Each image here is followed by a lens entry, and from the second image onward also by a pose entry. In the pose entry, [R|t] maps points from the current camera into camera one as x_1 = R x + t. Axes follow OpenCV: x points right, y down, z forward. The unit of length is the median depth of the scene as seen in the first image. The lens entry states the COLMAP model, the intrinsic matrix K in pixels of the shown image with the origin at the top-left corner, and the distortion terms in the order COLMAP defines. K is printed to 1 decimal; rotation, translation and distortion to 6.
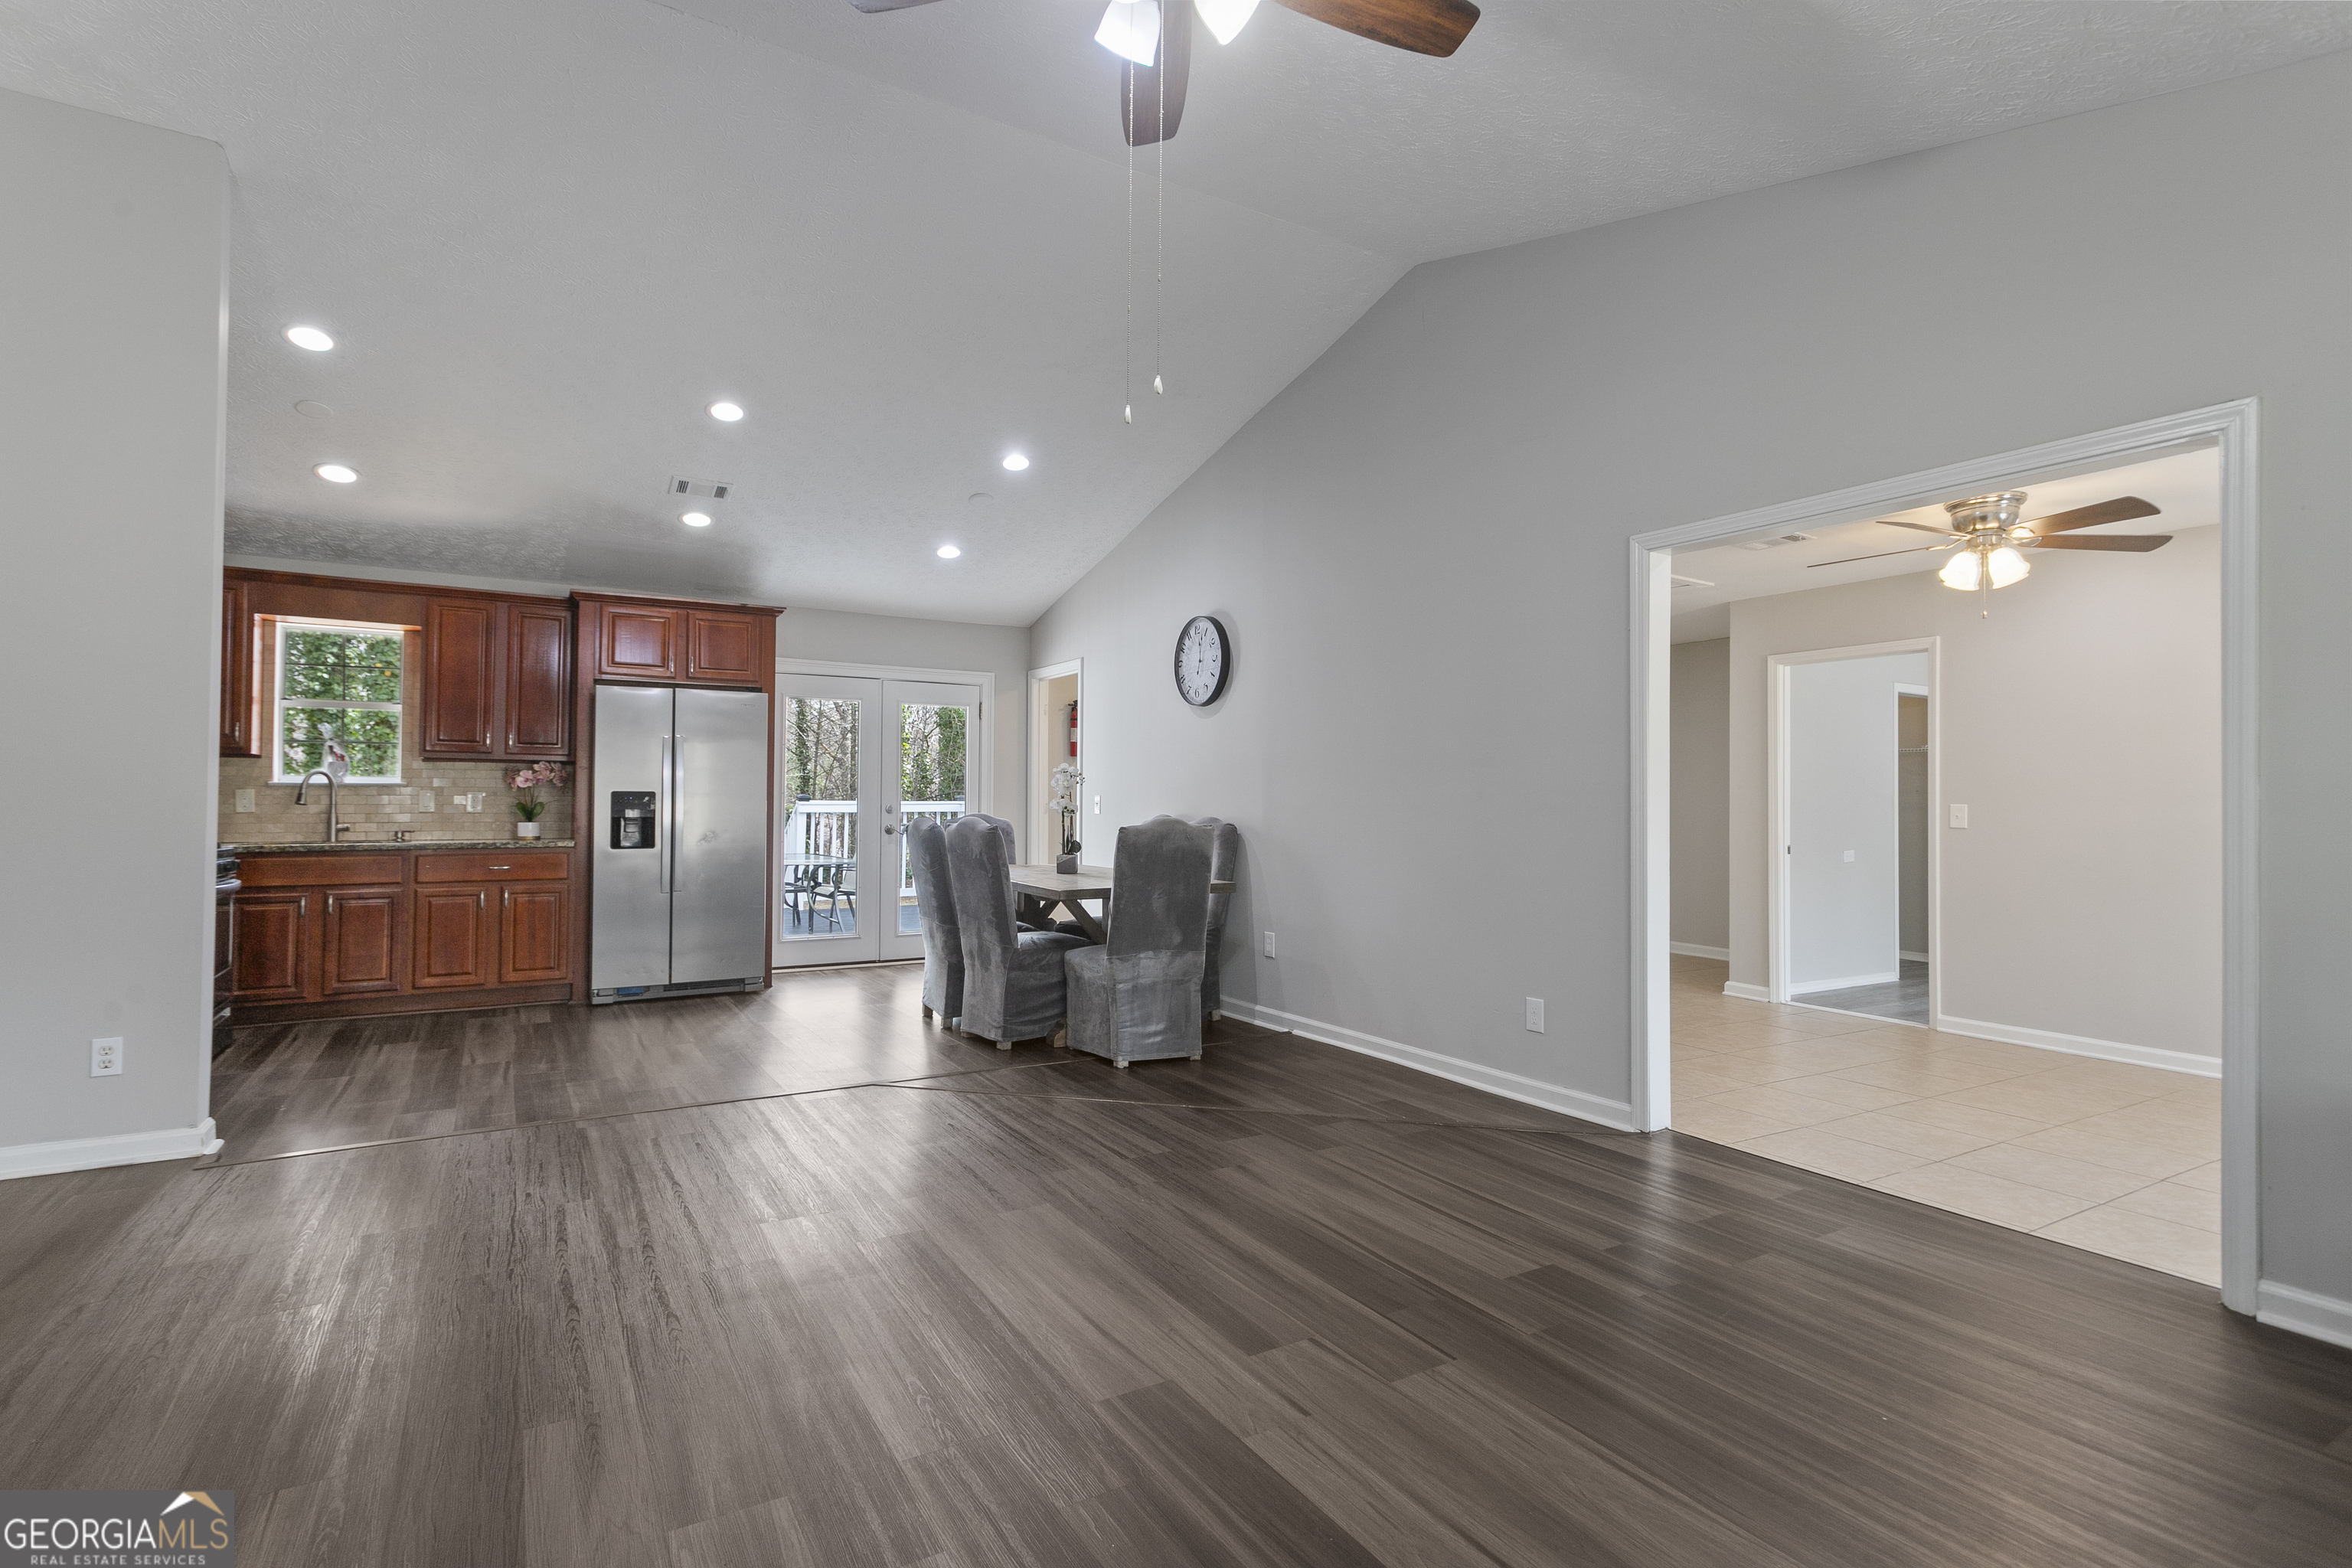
lens RADIAL K [[1127.8, 0, 1184.1], [0, 1127.8, 763.5], [0, 0, 1]] dist [-0.001473, 0.001739]
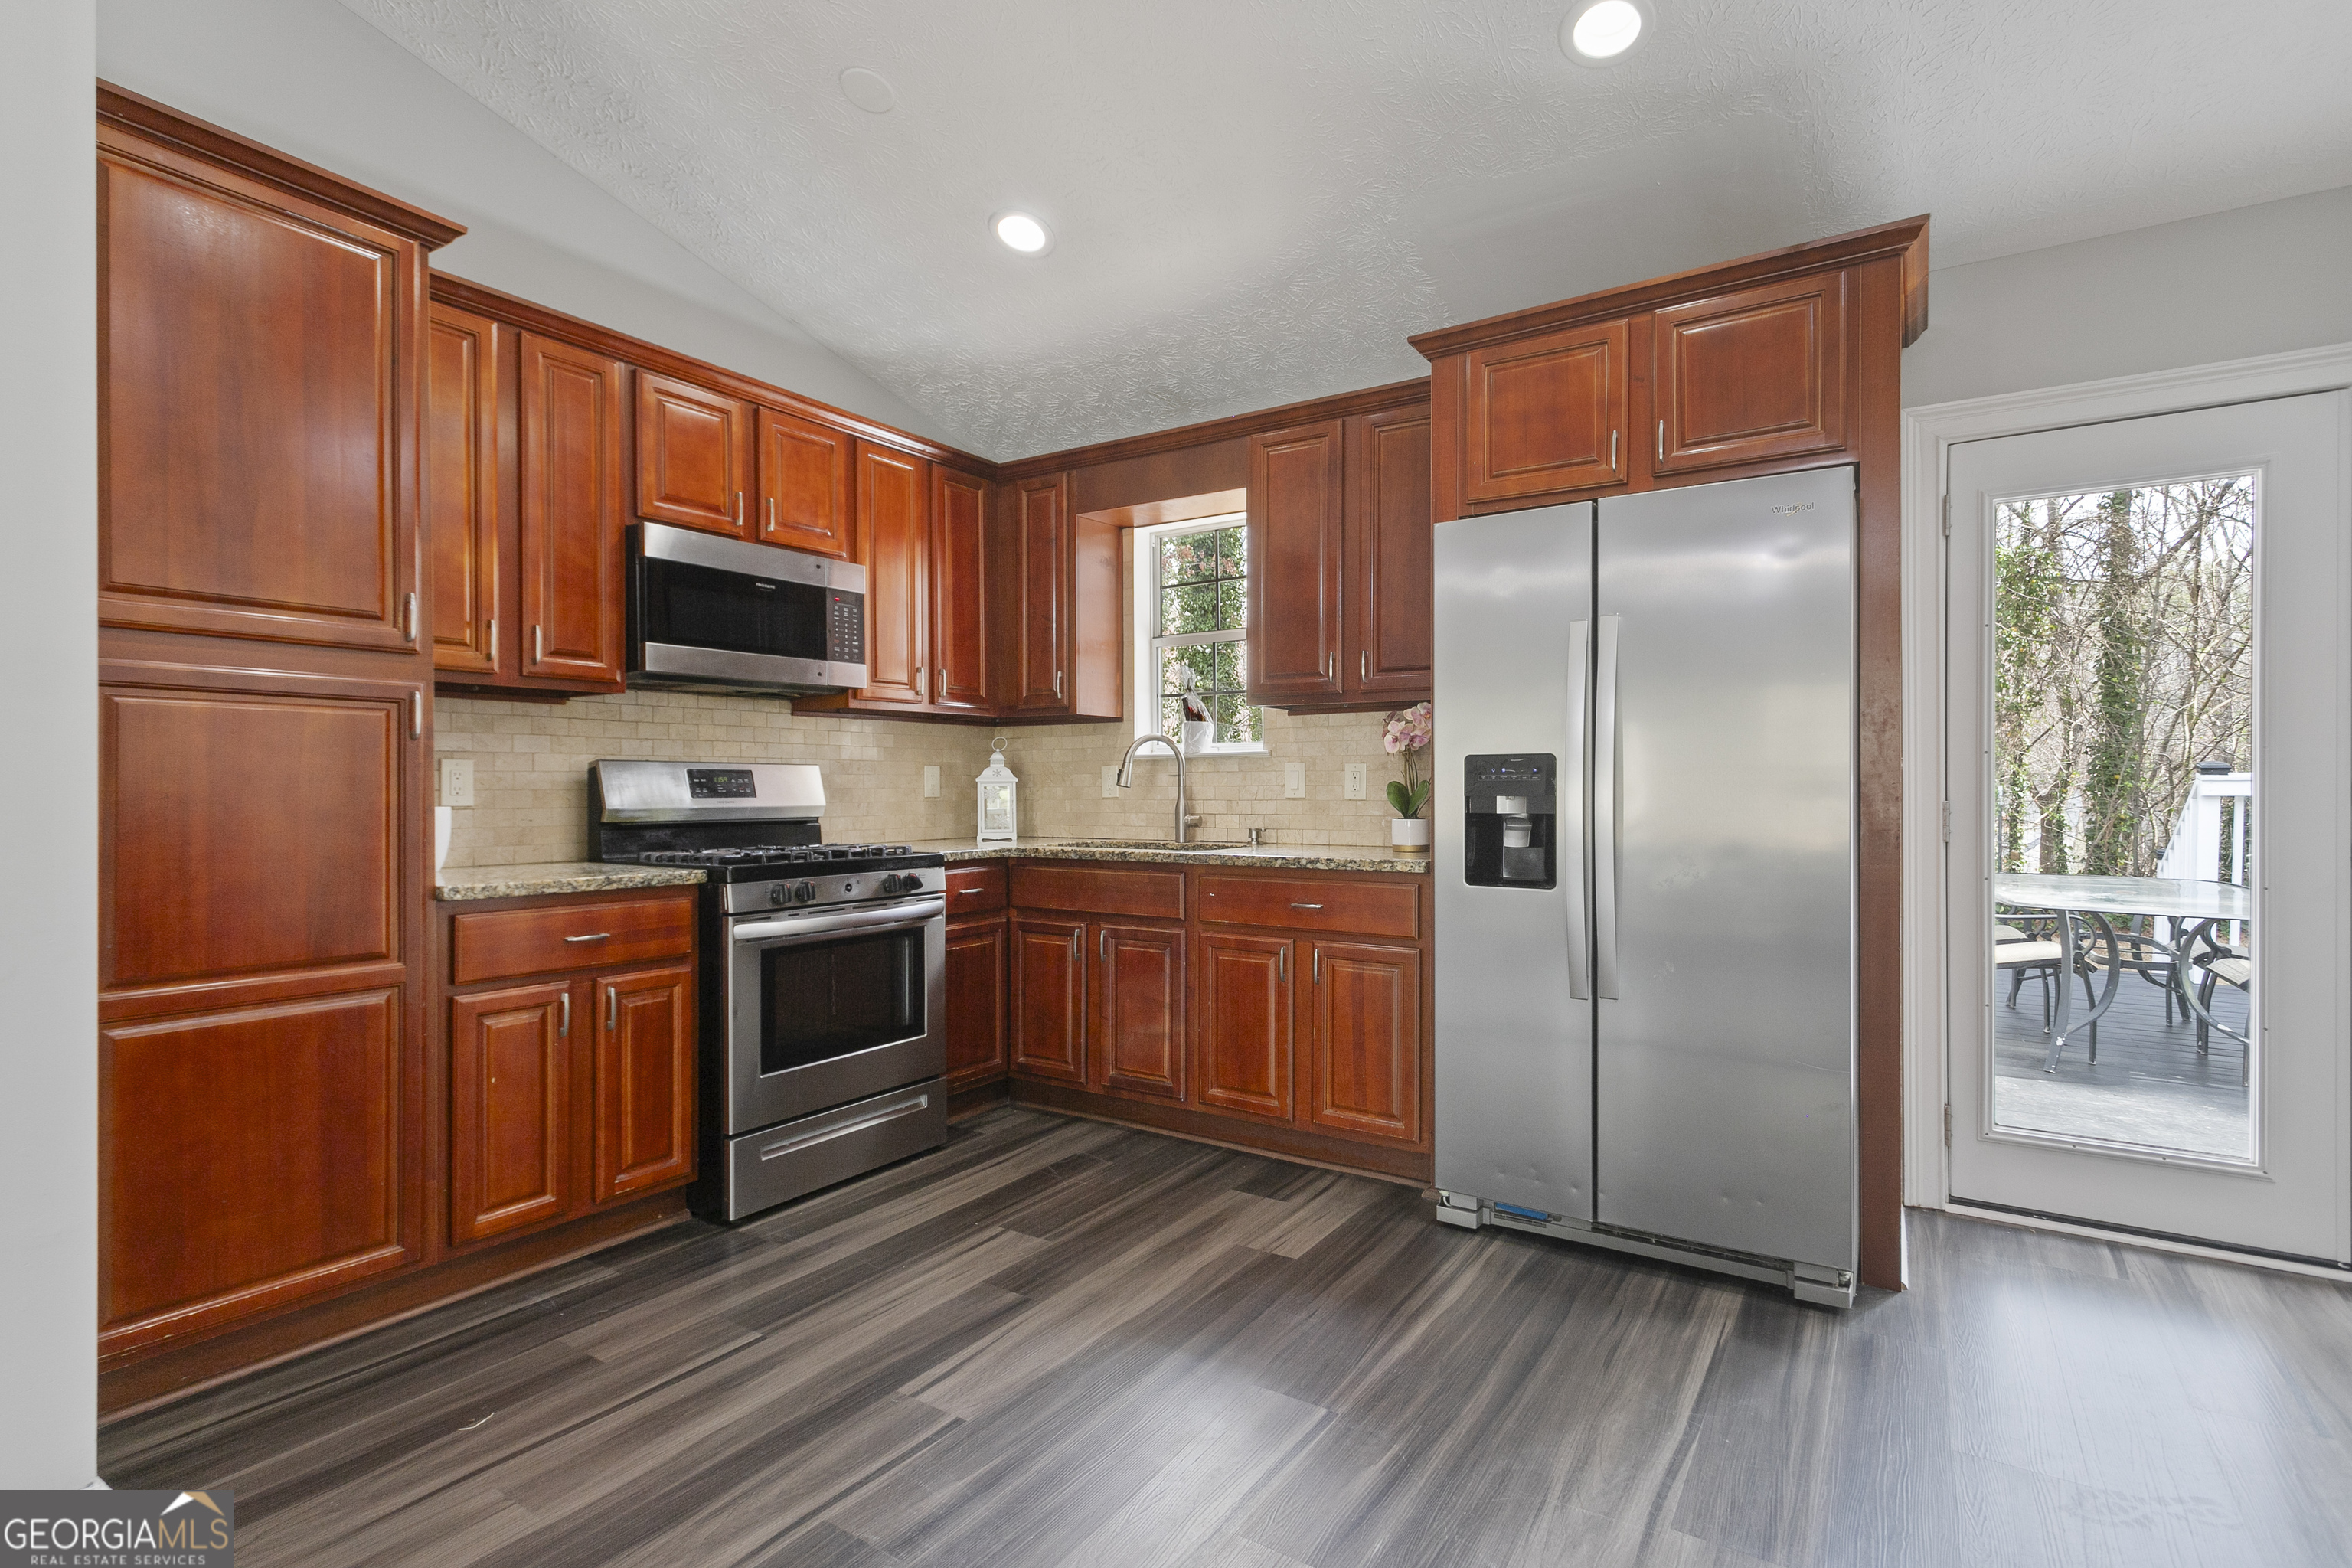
lens RADIAL K [[1127.8, 0, 1180.5], [0, 1127.8, 786.5], [0, 0, 1]] dist [-0.001473, 0.001739]
pose [[0.426459, -0.001127, -0.904506, -0.153556], [0.037782, 0.999149, 0.016568, 0.025378], [0.903718, -0.041240, 0.426138, 0.715091]]
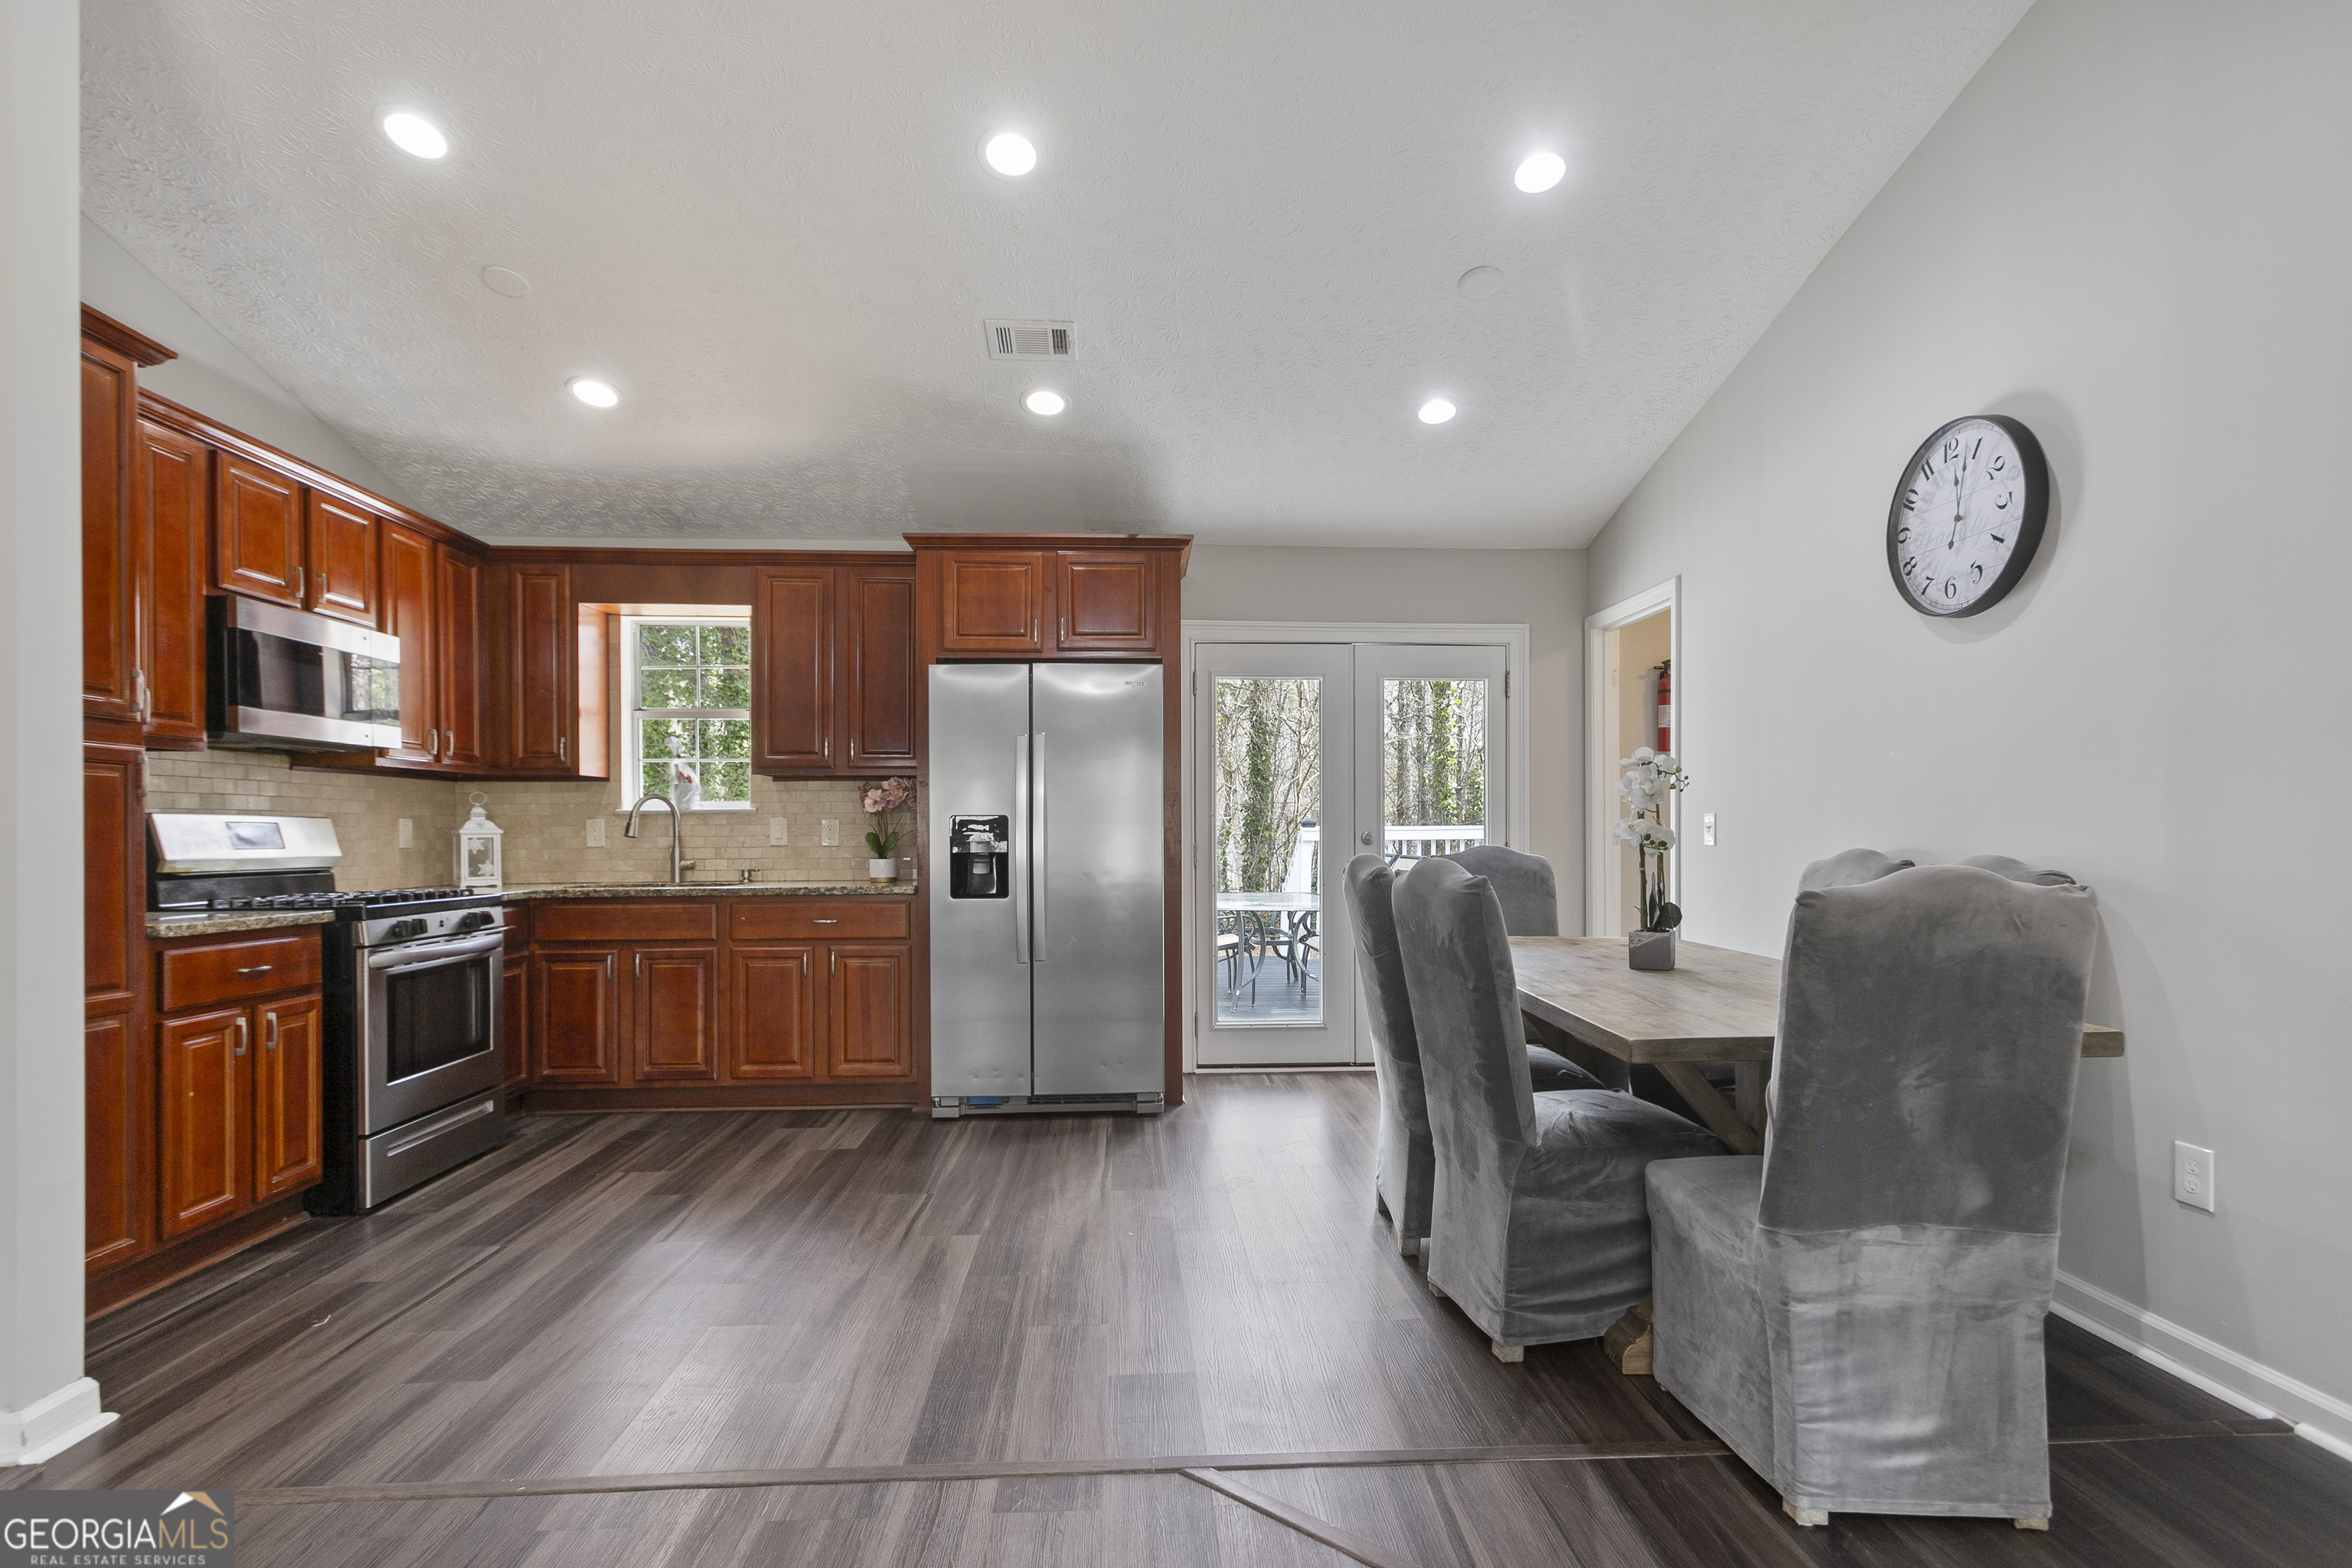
lens RADIAL K [[1127.8, 0, 1194.2], [0, 1127.8, 845.2], [0, 0, 1]] dist [-0.001473, 0.001739]
pose [[0.881541, -0.000719, -0.472107, -0.046247], [0.024430, 0.998729, 0.044096, 0.015871], [0.471475, -0.050405, 0.880438, 0.462566]]
